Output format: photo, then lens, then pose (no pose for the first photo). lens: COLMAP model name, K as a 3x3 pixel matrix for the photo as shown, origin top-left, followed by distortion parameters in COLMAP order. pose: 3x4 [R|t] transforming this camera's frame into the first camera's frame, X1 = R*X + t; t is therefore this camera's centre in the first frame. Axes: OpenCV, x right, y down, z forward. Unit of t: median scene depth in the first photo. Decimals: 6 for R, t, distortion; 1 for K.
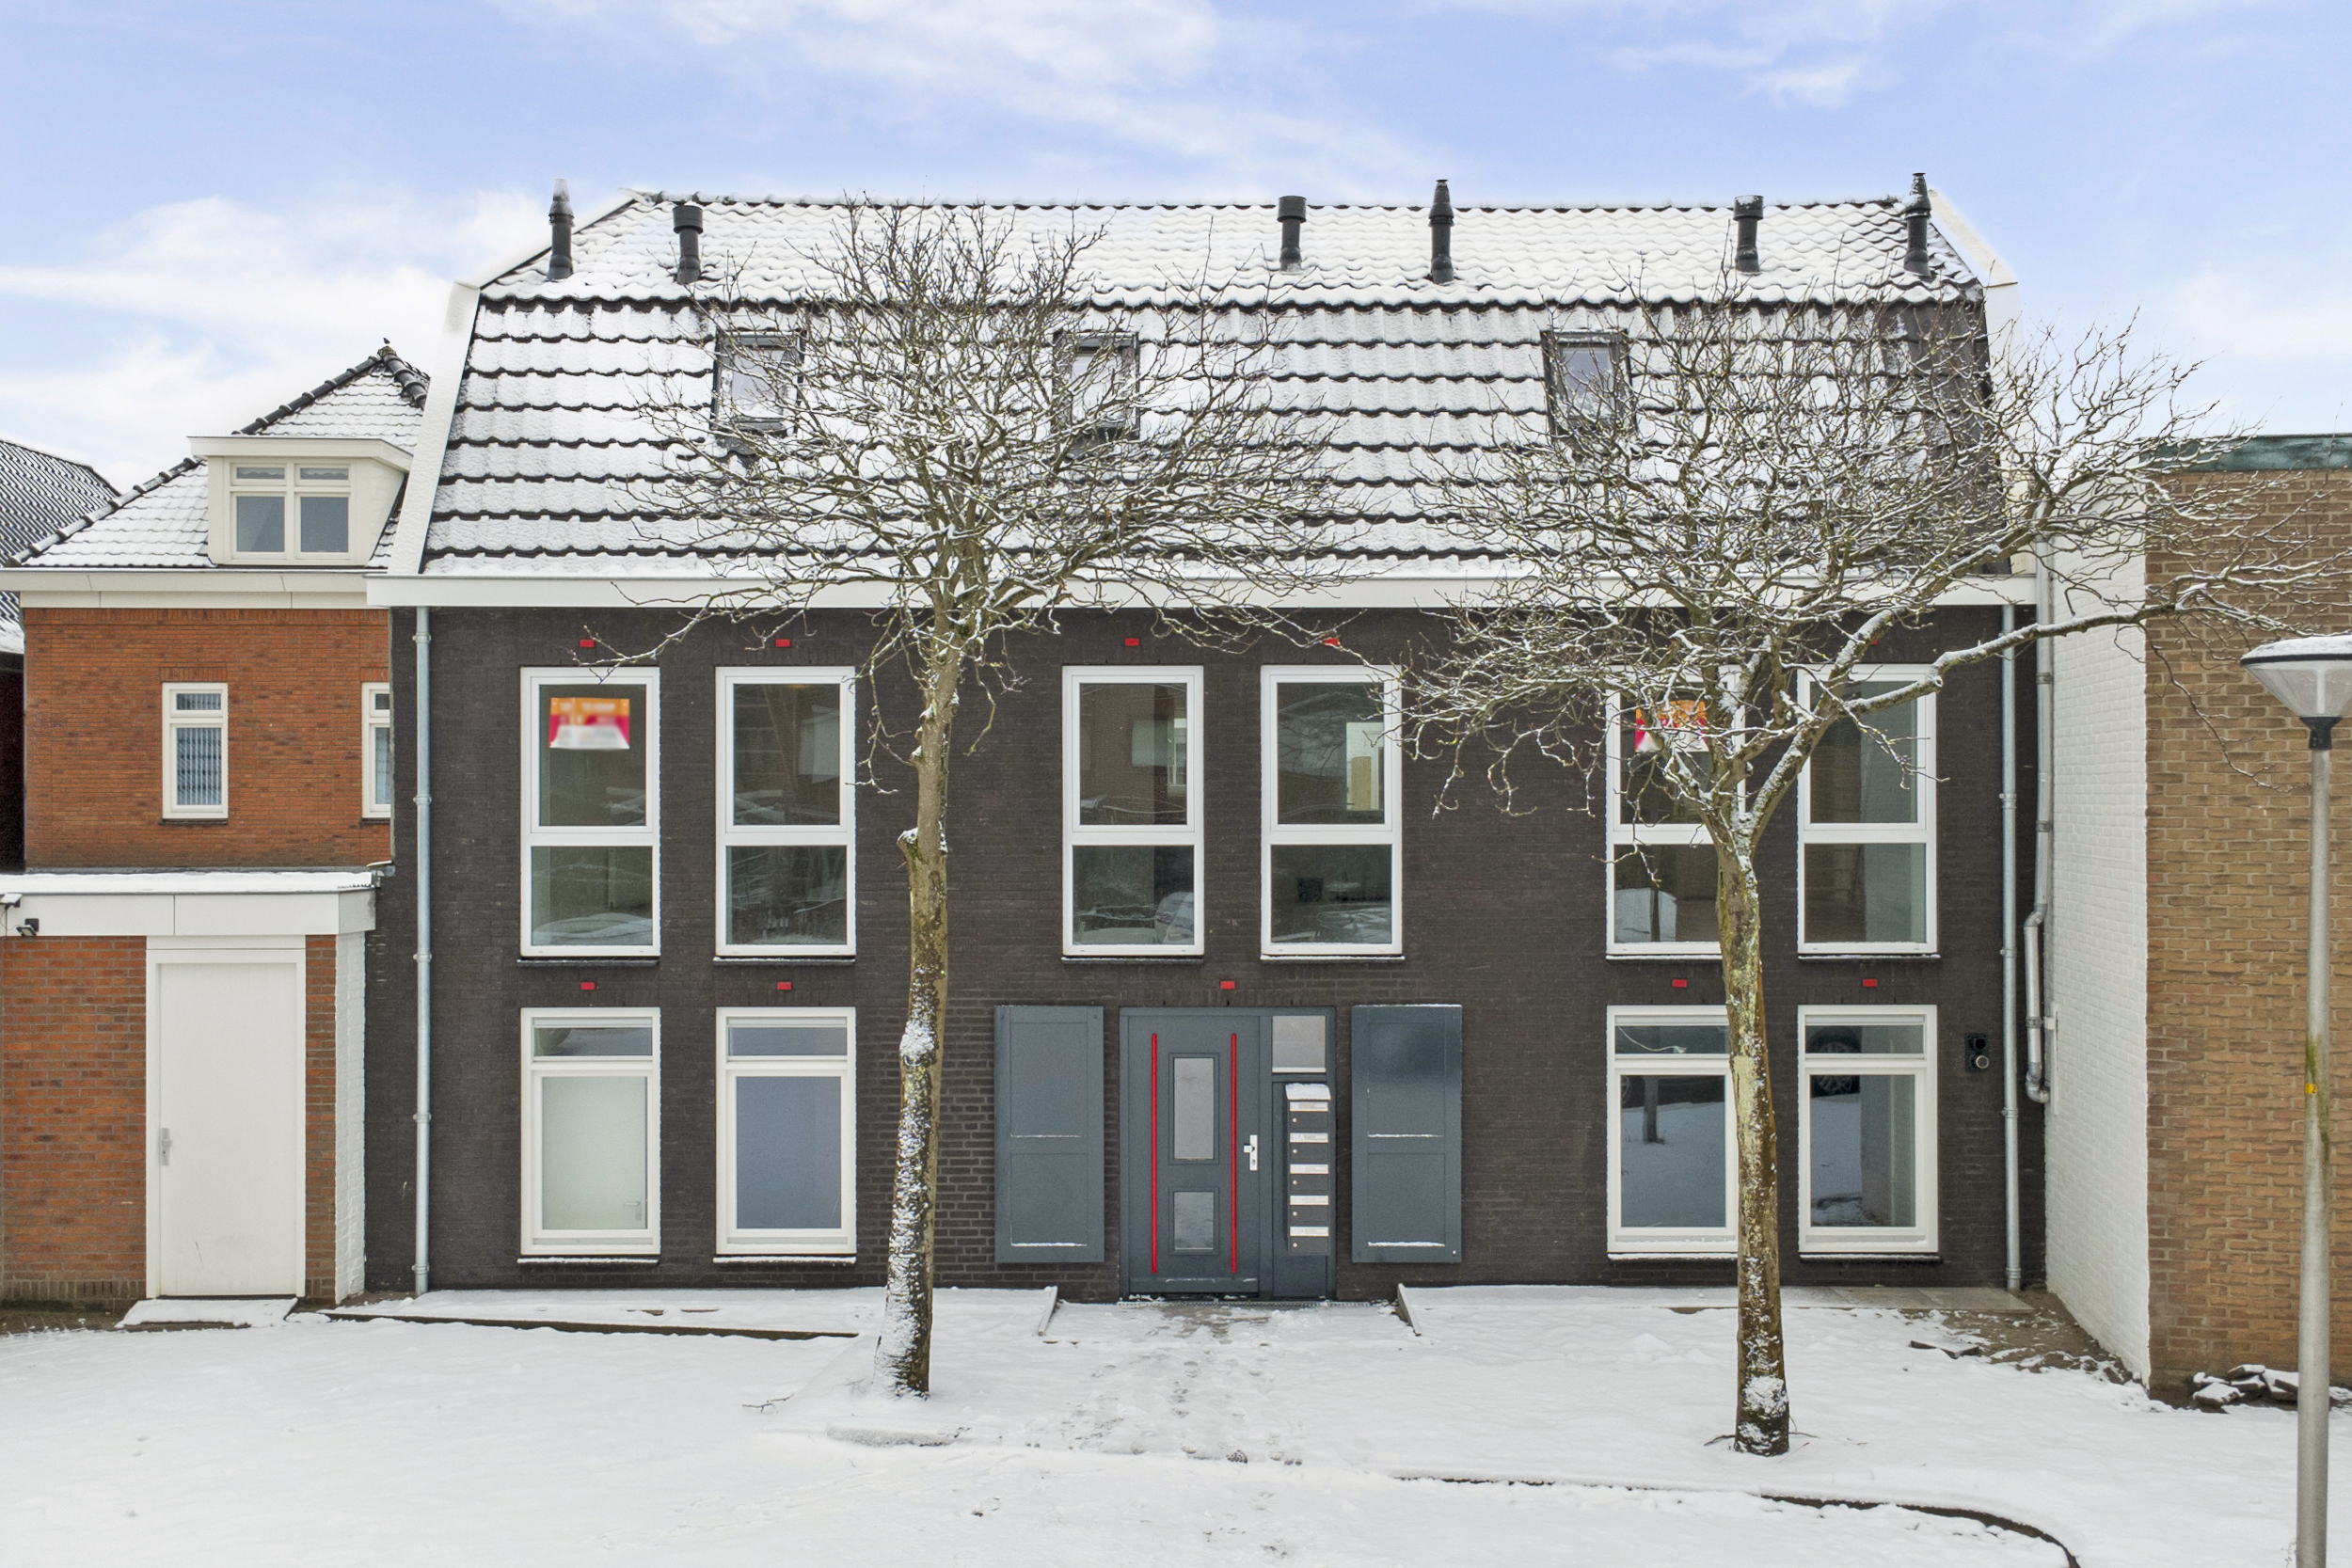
lens RADIAL K [[1949.1, 0, 1176.0], [0, 1949.1, 784.0], [0, 0, 1]] dist [0.057559, -0.057498]
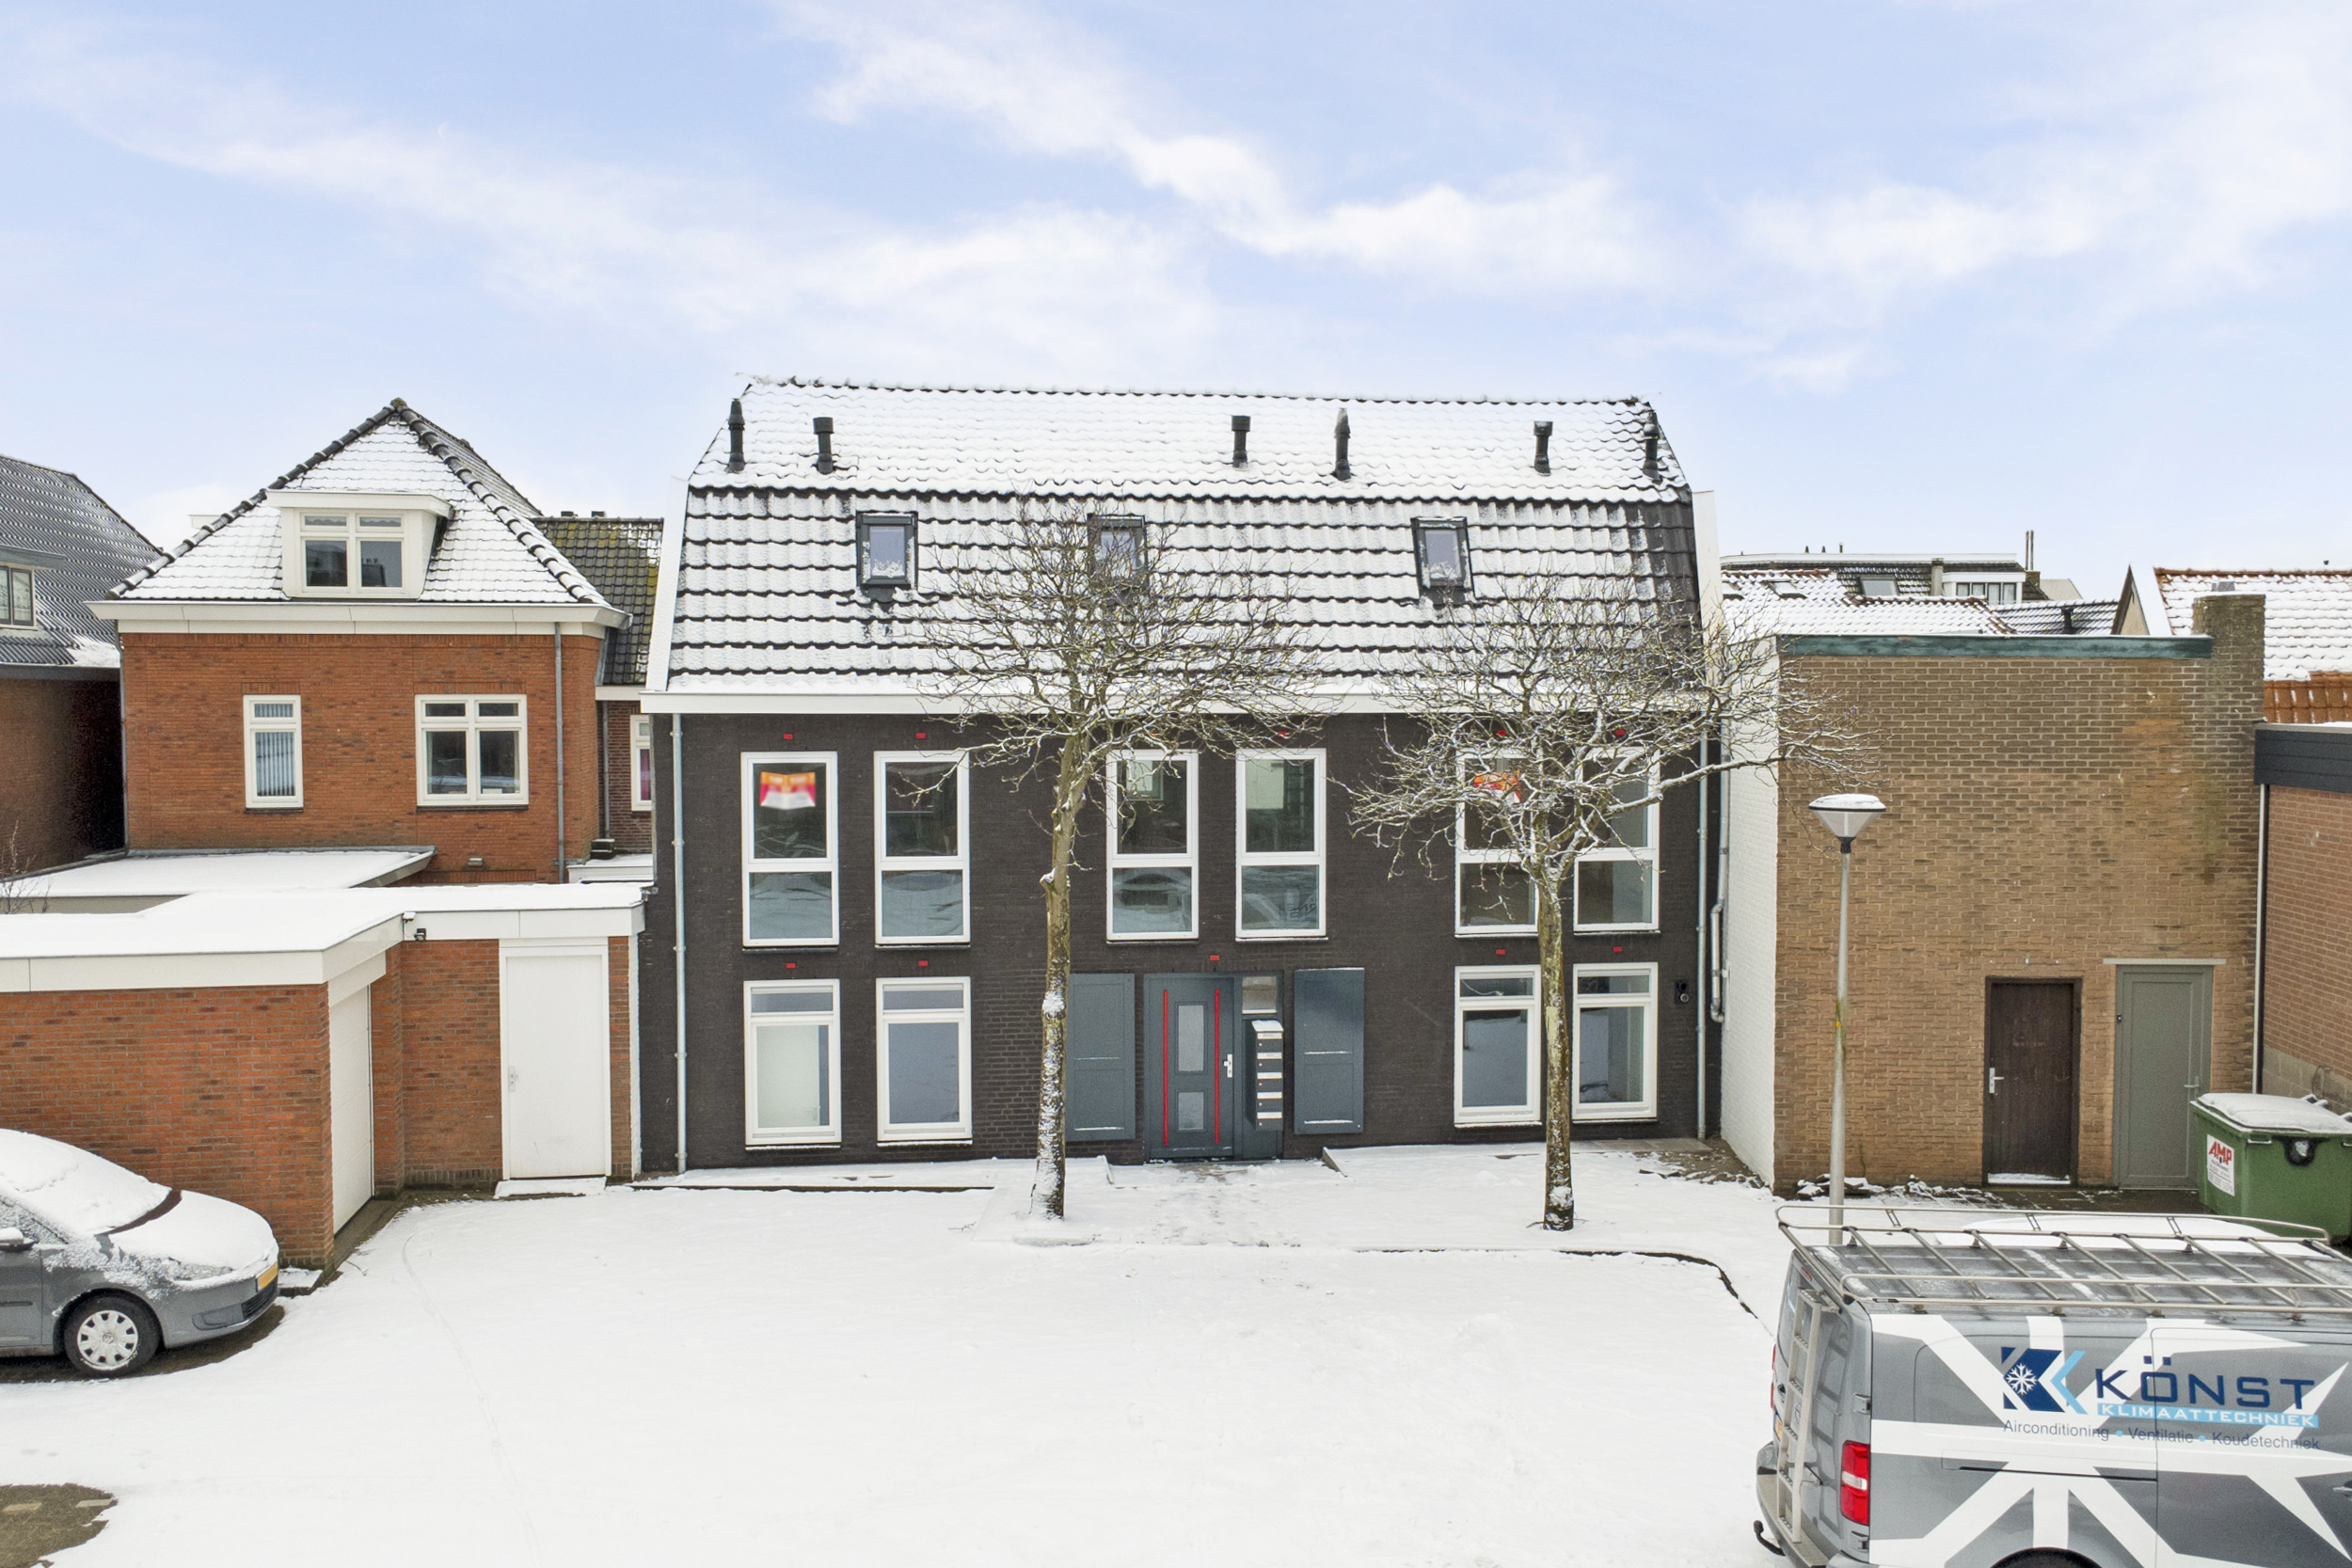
lens RADIAL K [[1949.1, 0, 1176.0], [0, 1949.1, 784.0], [0, 0, 1]] dist [0.057559, -0.057498]
pose [[0.992033, -0.006041, 0.125833, -0.195439], [-0.000160, 0.998788, 0.049213, -0.108597], [-0.125978, -0.048841, 0.990830, -0.506367]]
